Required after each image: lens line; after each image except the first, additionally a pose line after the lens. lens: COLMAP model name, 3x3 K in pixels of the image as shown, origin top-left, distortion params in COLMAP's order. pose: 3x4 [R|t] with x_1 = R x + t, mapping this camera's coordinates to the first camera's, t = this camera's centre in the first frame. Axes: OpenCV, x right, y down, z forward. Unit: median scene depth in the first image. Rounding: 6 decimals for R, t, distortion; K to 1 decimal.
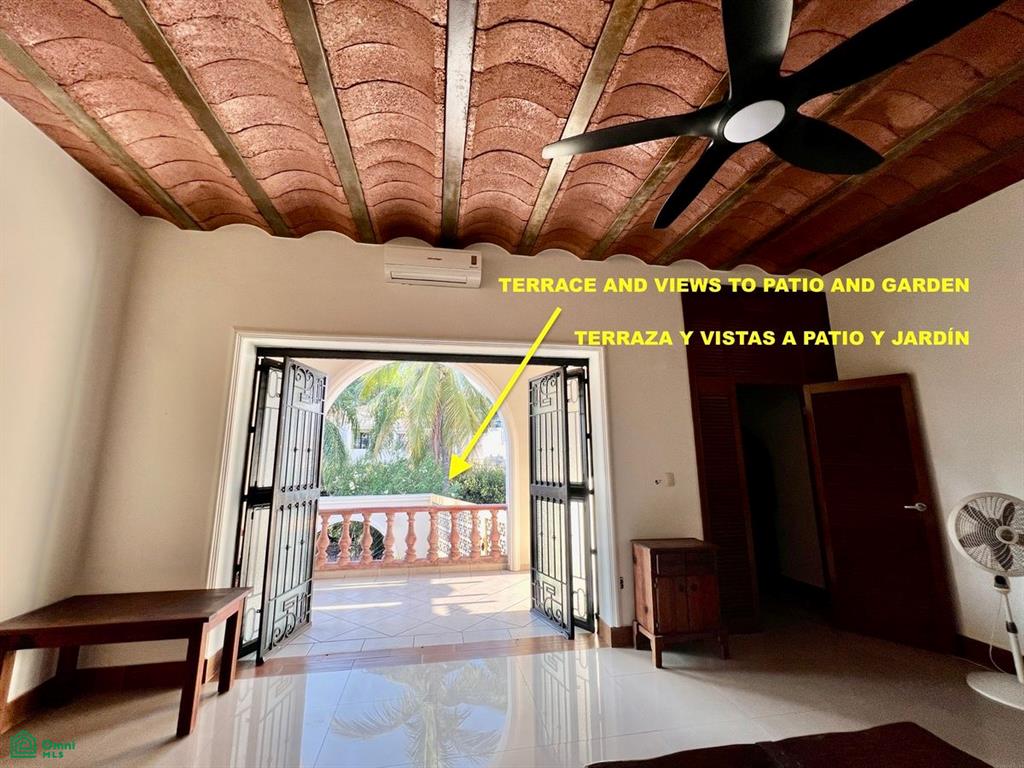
lens RADIAL K [[414.7, 0, 509.0], [0, 414.7, 384.0], [0, 0, 1]] dist [0.000323, -0.000149]
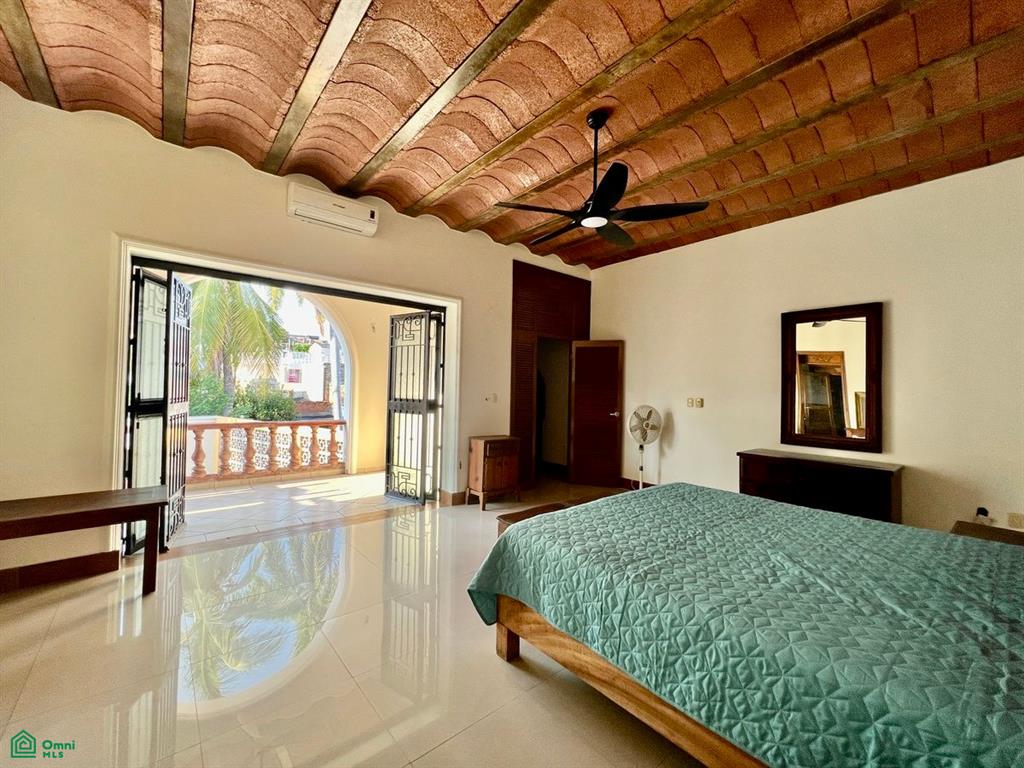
lens RADIAL K [[414.7, 0, 504.5], [0, 414.7, 385.0], [0, 0, 1]] dist [0.000323, -0.000149]
pose [[0.868533, 0.030474, 0.494693, -0.323081], [-0.116972, 0.982516, 0.144844, -0.034527], [-0.481630, -0.183667, 0.856913, -0.284414]]
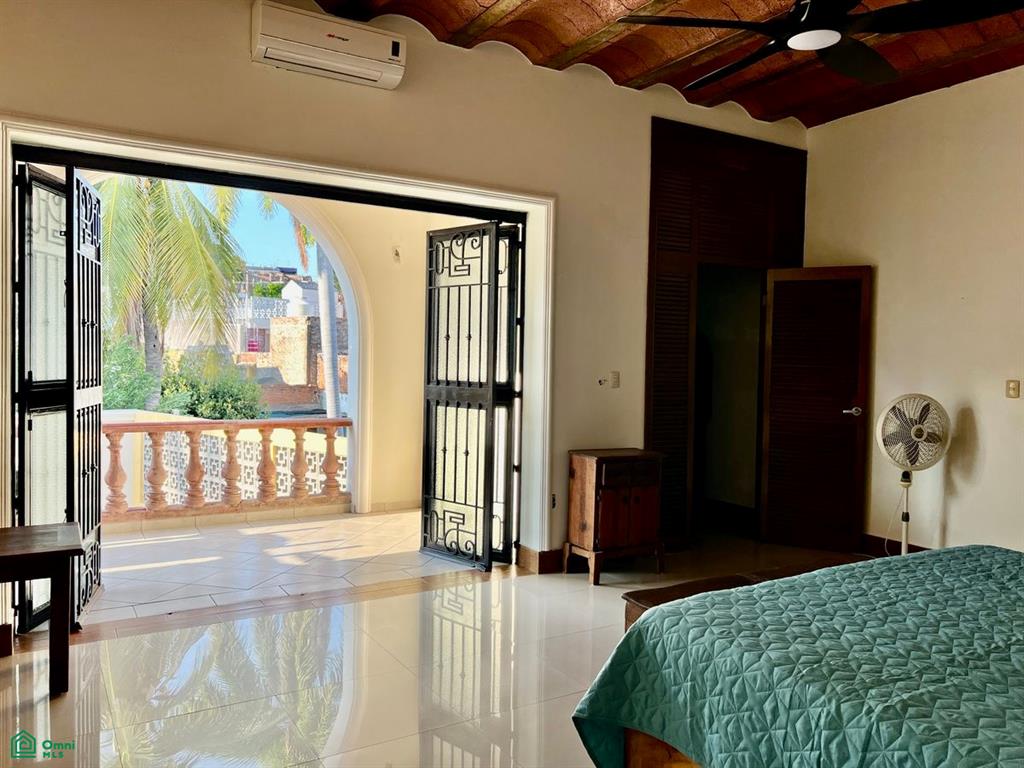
lens RADIAL K [[775.9, 0, 515.0], [0, 775.9, 387.1], [0, 0, 1]] dist [0.050221, -0.055804]
pose [[0.932699, 0.011111, 0.360484, -0.343545], [-0.089413, 0.975445, 0.201277, -0.041079], [-0.349396, -0.219963, 0.910790, -0.309646]]
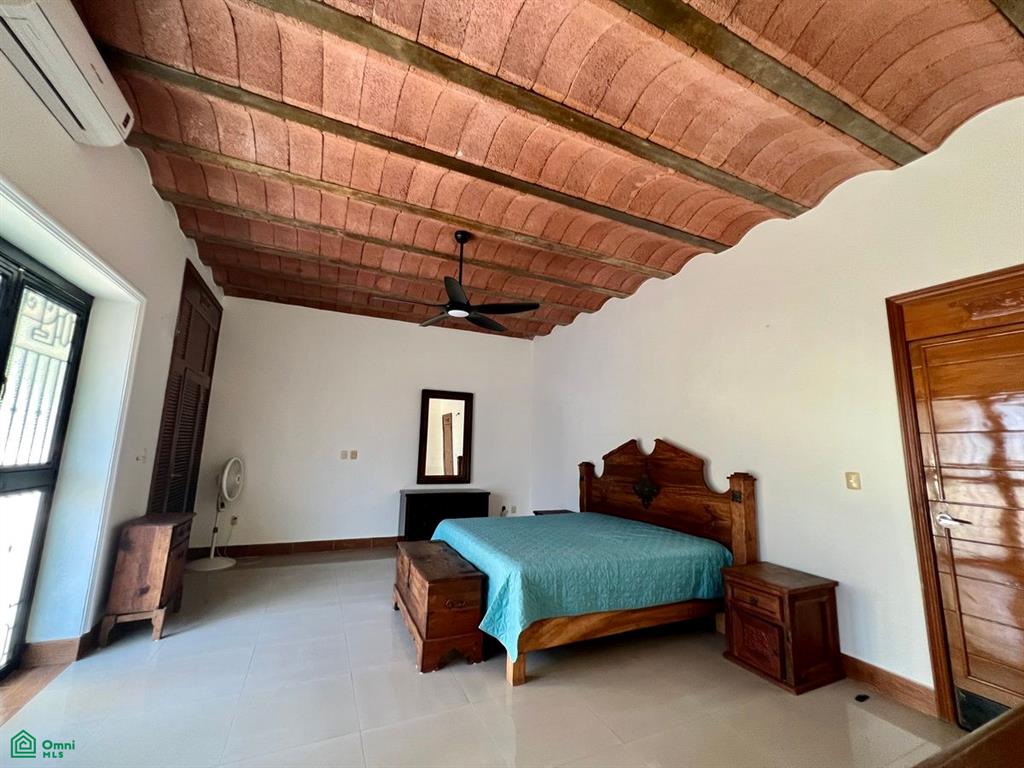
lens RADIAL K [[414.7, 0, 510.8], [0, 414.7, 382.4], [0, 0, 1]] dist [0.000323, -0.000149]
pose [[-0.247753, 0.157366, 0.955957, -0.777813], [-0.200157, 0.957118, -0.209432, 0.106437], [-0.947922, -0.243229, -0.205631, 0.464887]]
